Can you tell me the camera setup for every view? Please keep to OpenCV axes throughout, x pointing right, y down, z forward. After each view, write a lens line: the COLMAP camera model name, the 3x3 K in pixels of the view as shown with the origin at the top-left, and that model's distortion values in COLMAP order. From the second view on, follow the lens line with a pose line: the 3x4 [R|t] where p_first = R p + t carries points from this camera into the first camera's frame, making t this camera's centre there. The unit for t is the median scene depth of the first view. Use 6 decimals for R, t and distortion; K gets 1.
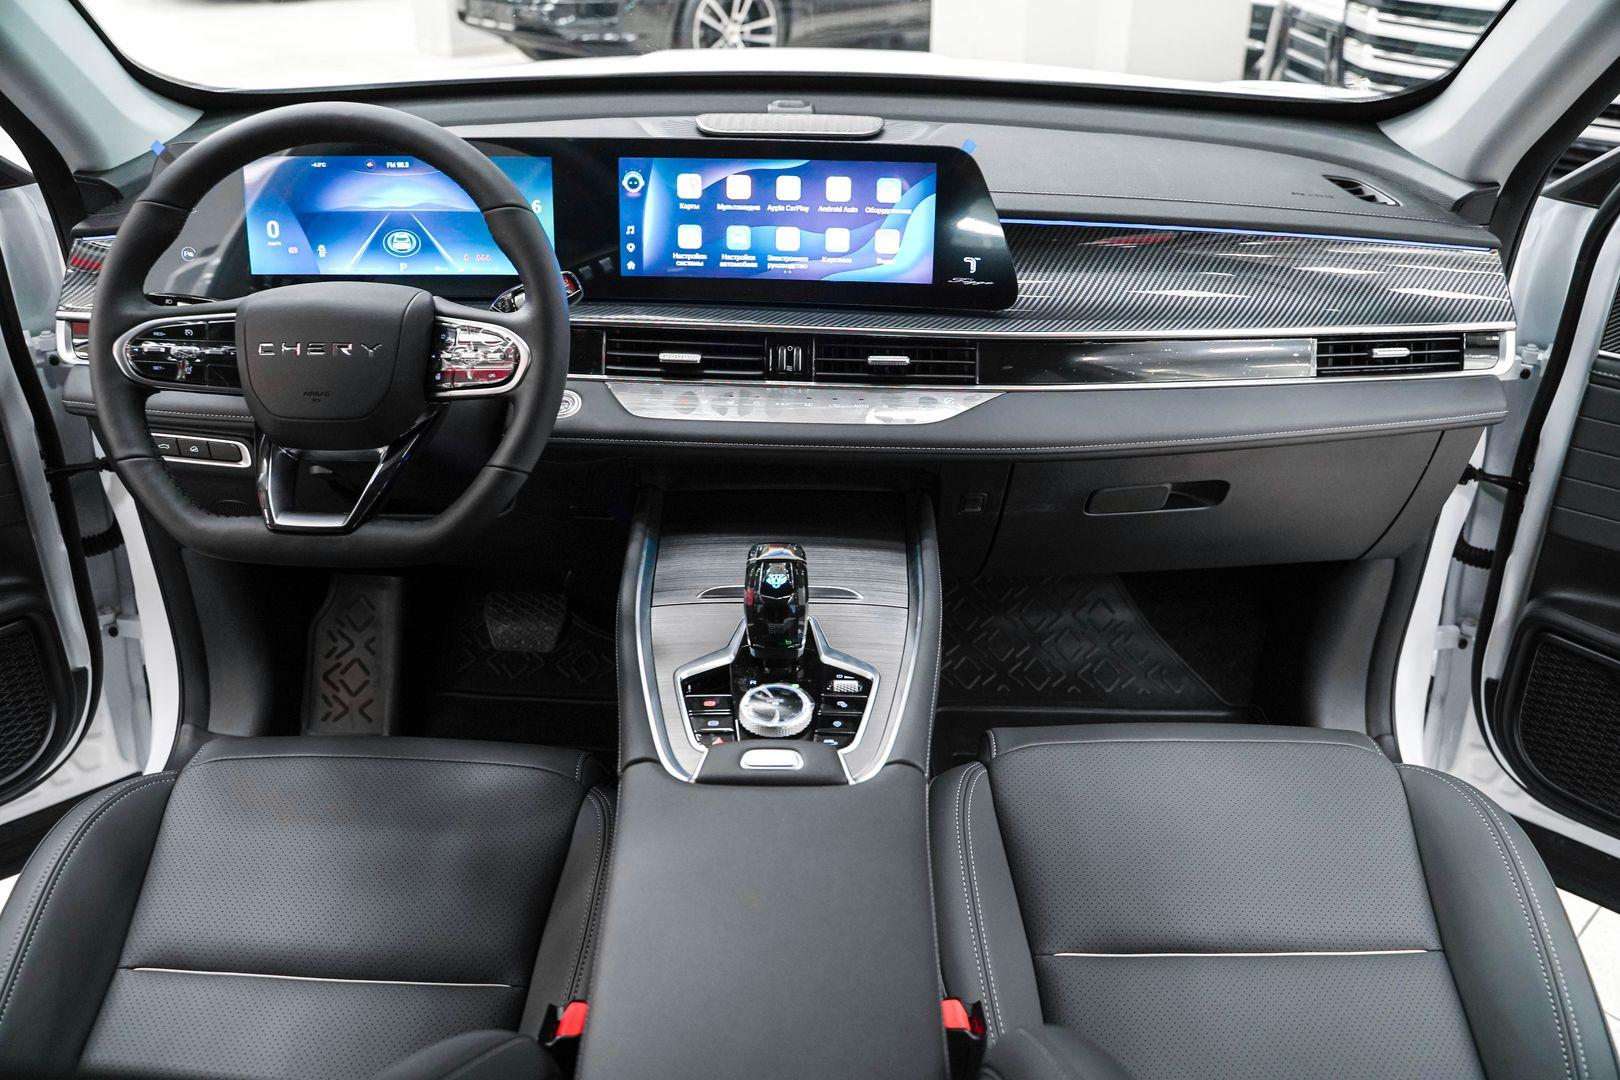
lens RADIAL K [[1310.7, 0, 810.0], [0, 1310.7, 540.0], [0, 0, 1]] dist [-0.115265, 0.086221]
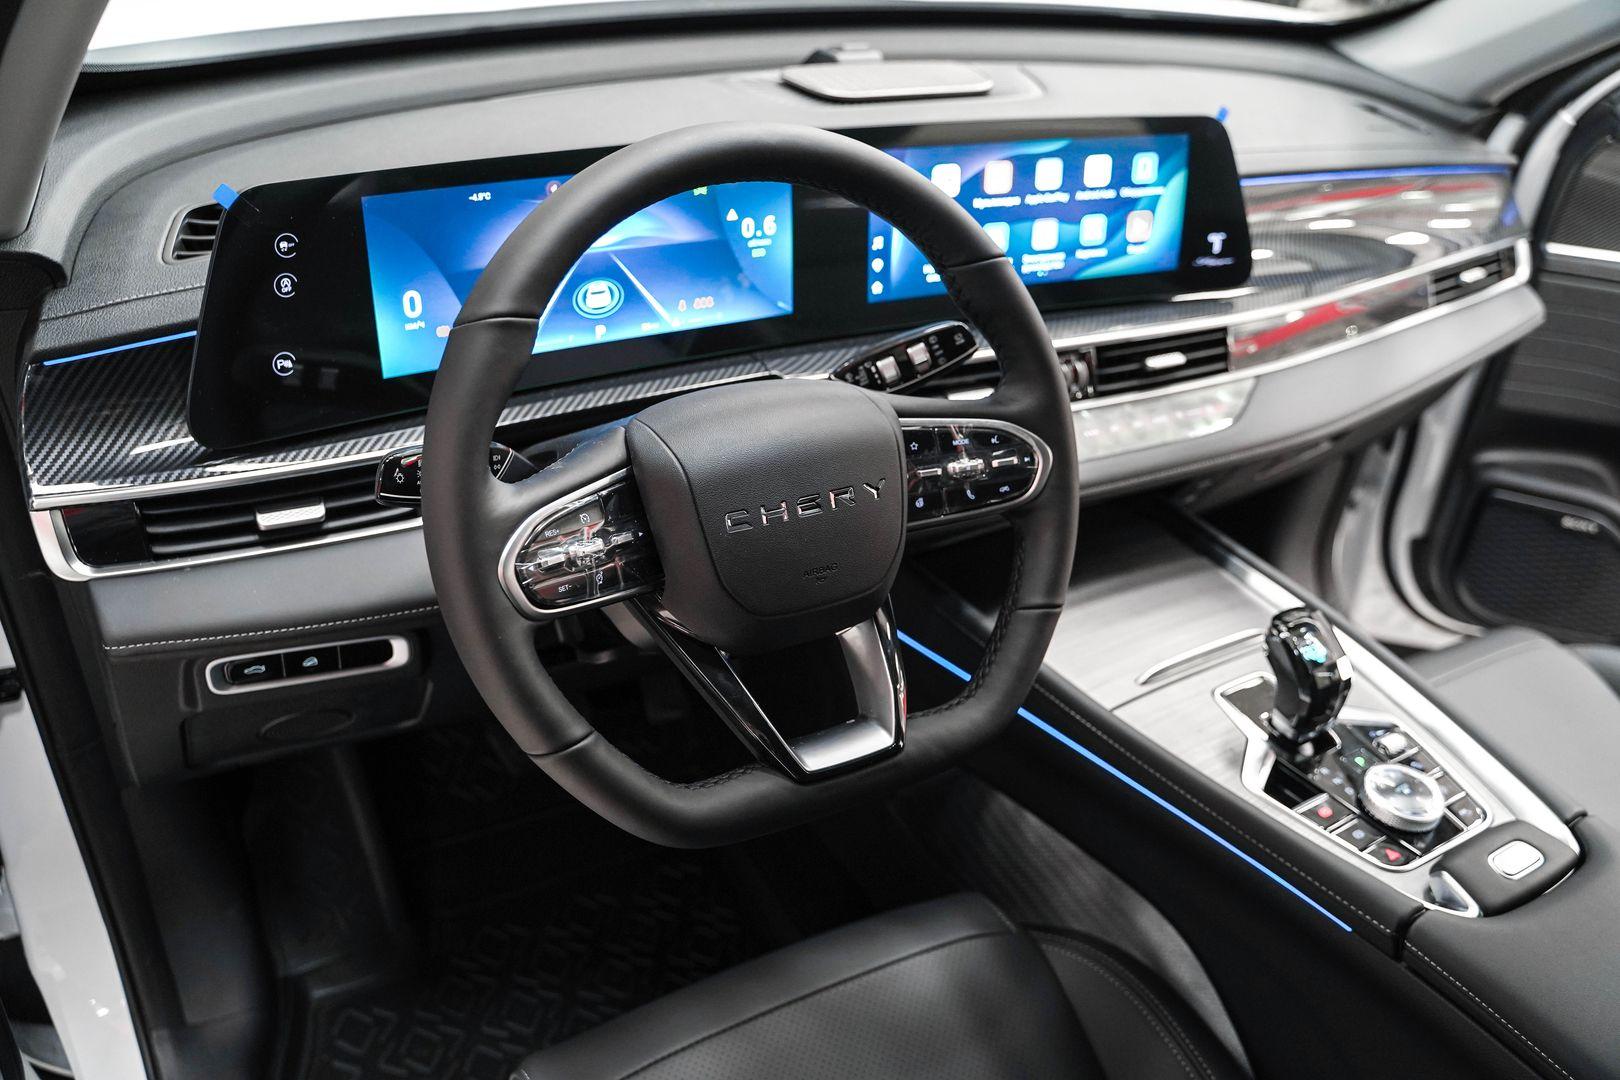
lens RADIAL K [[1310.7, 0, 810.0], [0, 1310.7, 540.0], [0, 0, 1]] dist [-0.115265, 0.086221]
pose [[0.854916, -0.224114, 0.467858, -0.582152], [0.172385, 0.973347, 0.151256, -0.192995], [-0.489287, -0.048660, 0.870764, 0.339809]]
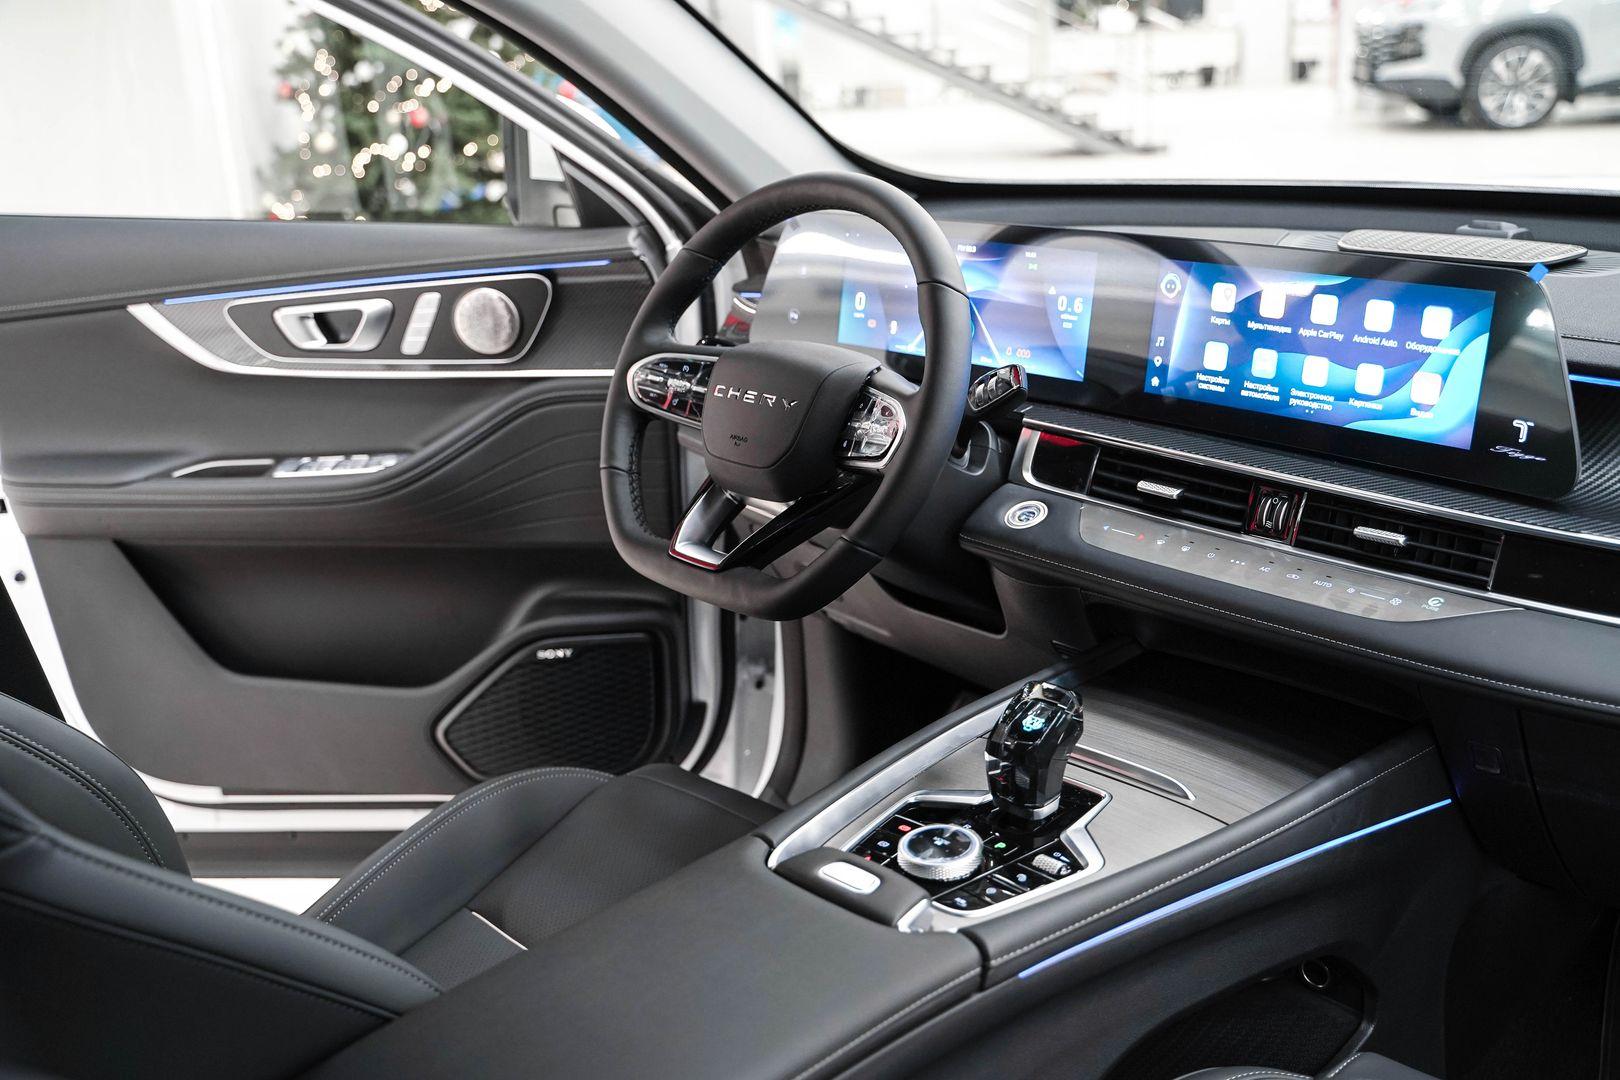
lens RADIAL K [[1618.3, 0, 810.0], [0, 1618.3, 540.0], [0, 0, 1]] dist [-0.062916, 0.120122]
pose [[0.693790, 0.183757, -0.696340, 0.482416], [-0.288540, 0.956828, -0.034985, -0.005309], [0.659849, 0.225194, 0.716859, 0.100407]]
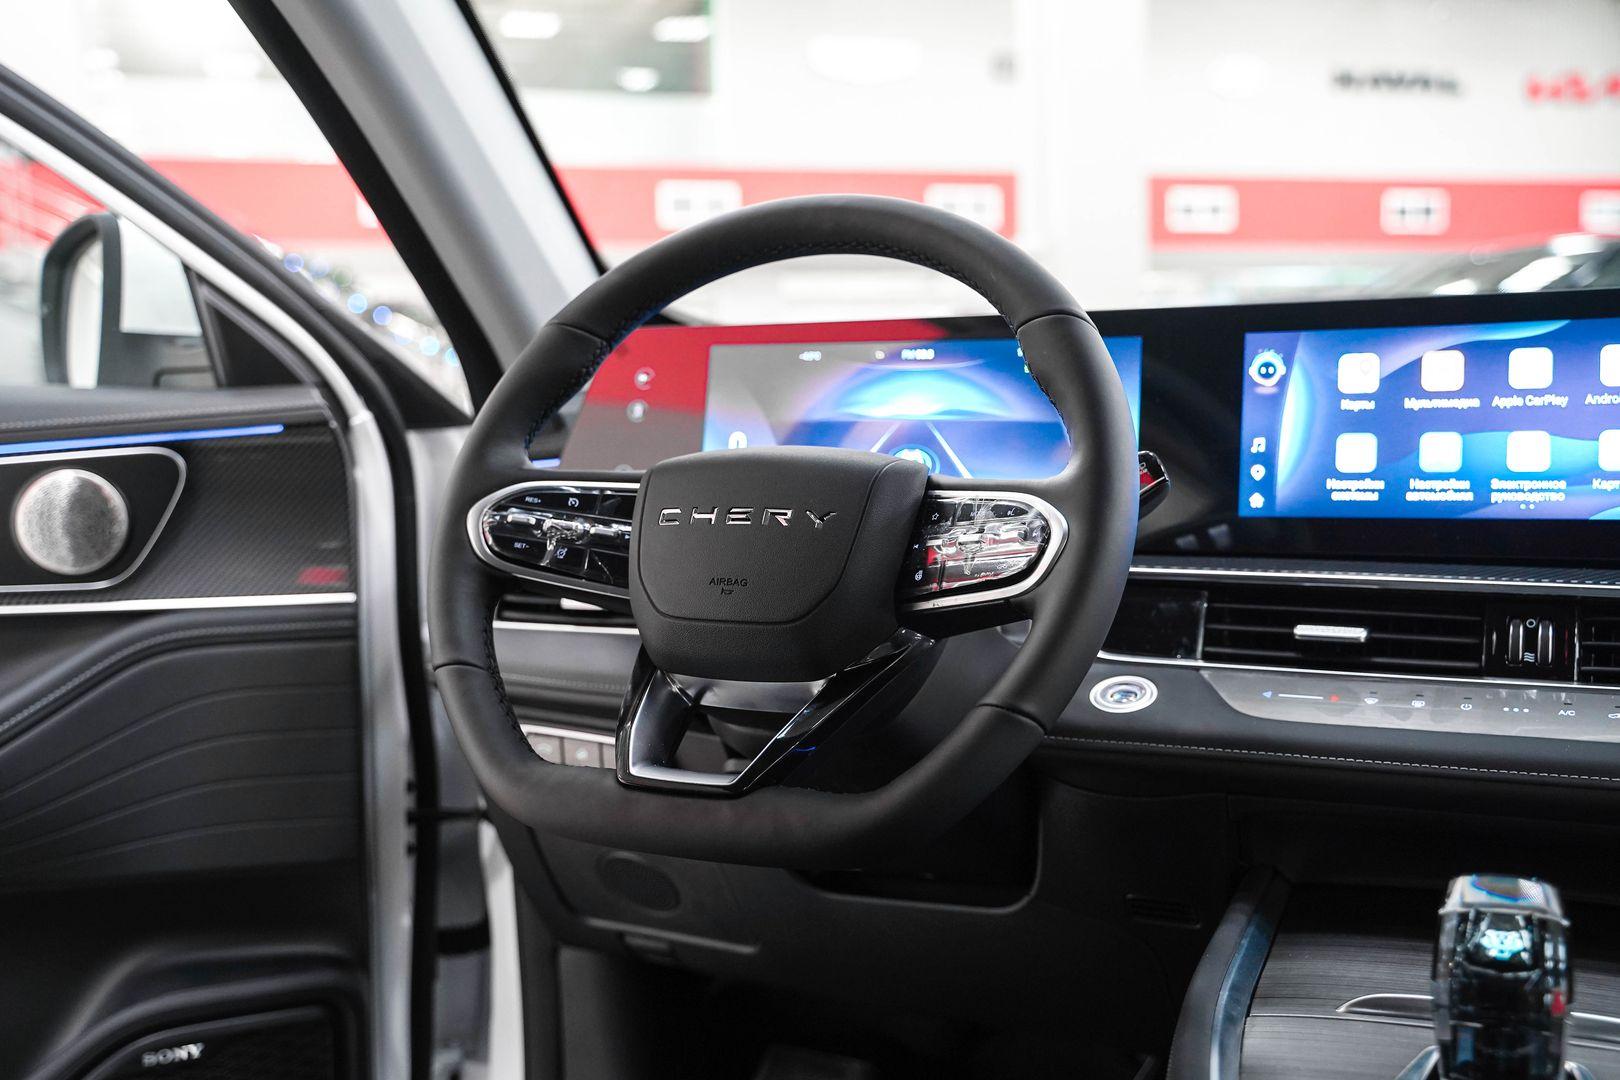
lens RADIAL K [[1695.1, 0, 810.0], [0, 1695.1, 540.0], [0, 0, 1]] dist [-0.021432, -0.000838]
pose [[0.917614, 0.006320, -0.397421, -0.011524], [-0.159332, 0.921871, -0.353225, 0.129672], [0.364139, 0.387446, 0.846929, 0.247674]]
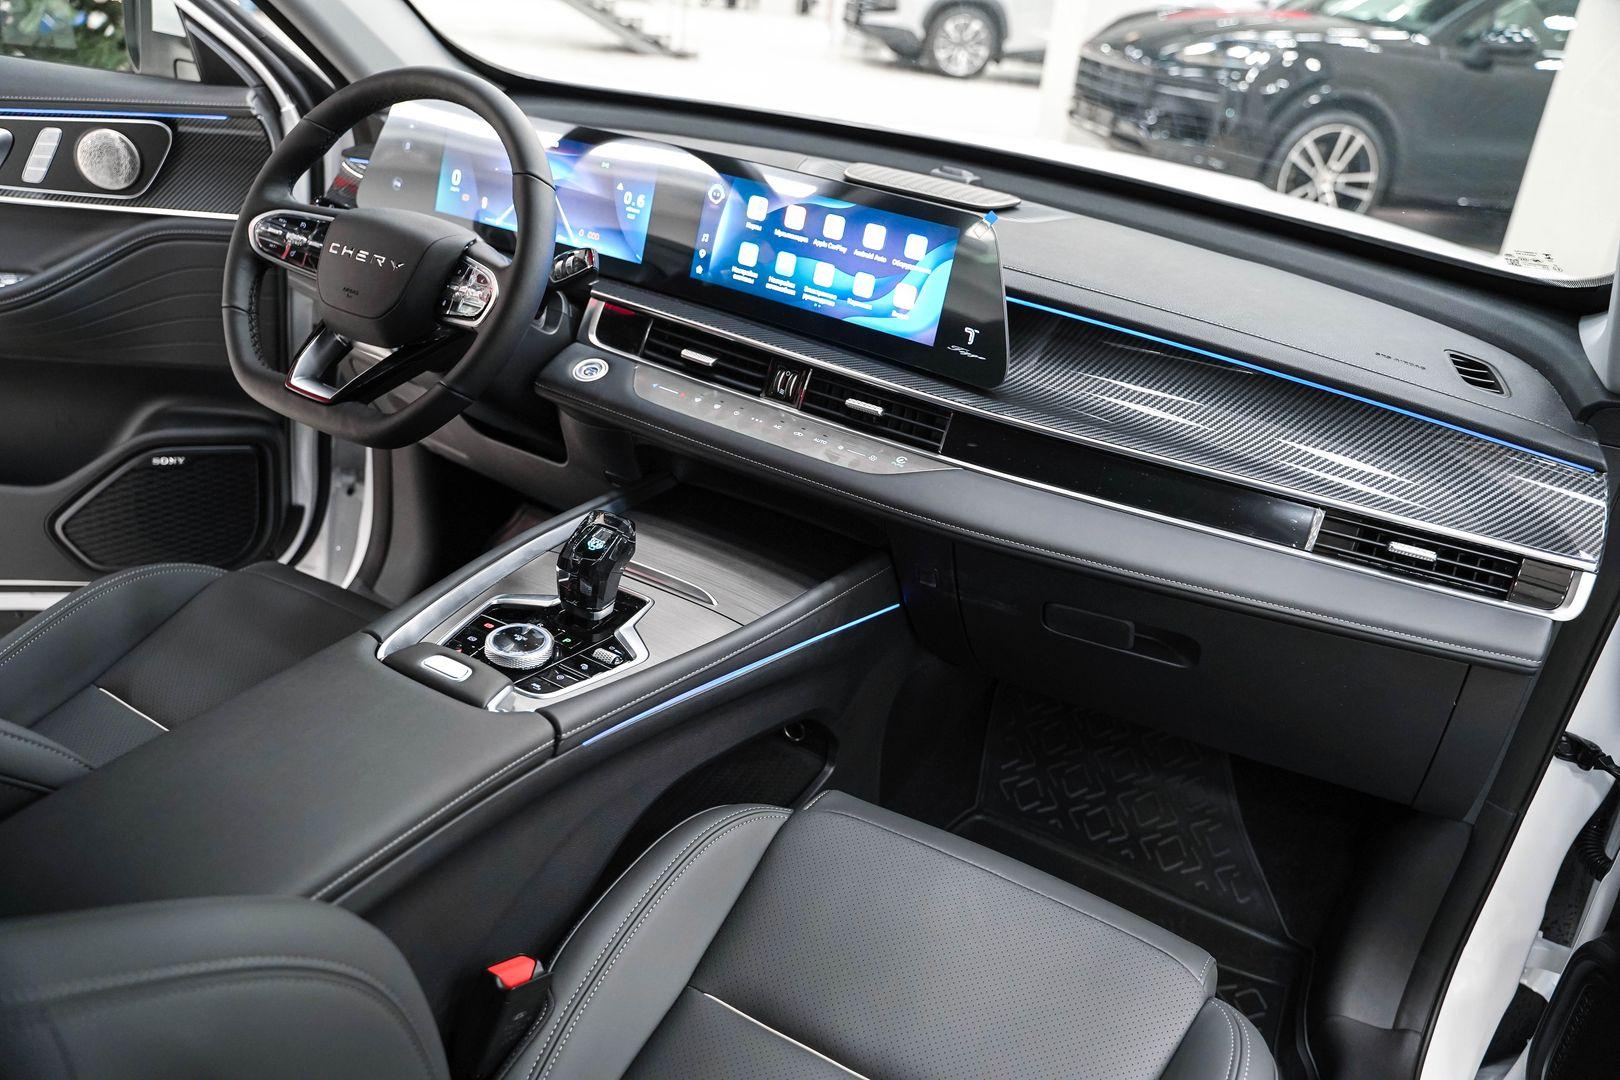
lens RADIAL K [[1310.7, 0, 810.0], [0, 1310.7, 540.0], [0, 0, 1]] dist [-0.115265, 0.086221]
pose [[0.863807, 0.291340, -0.411045, 0.465076], [-0.324119, 0.945956, -0.010659, -0.015880], [0.385725, 0.142435, 0.911553, 0.076712]]
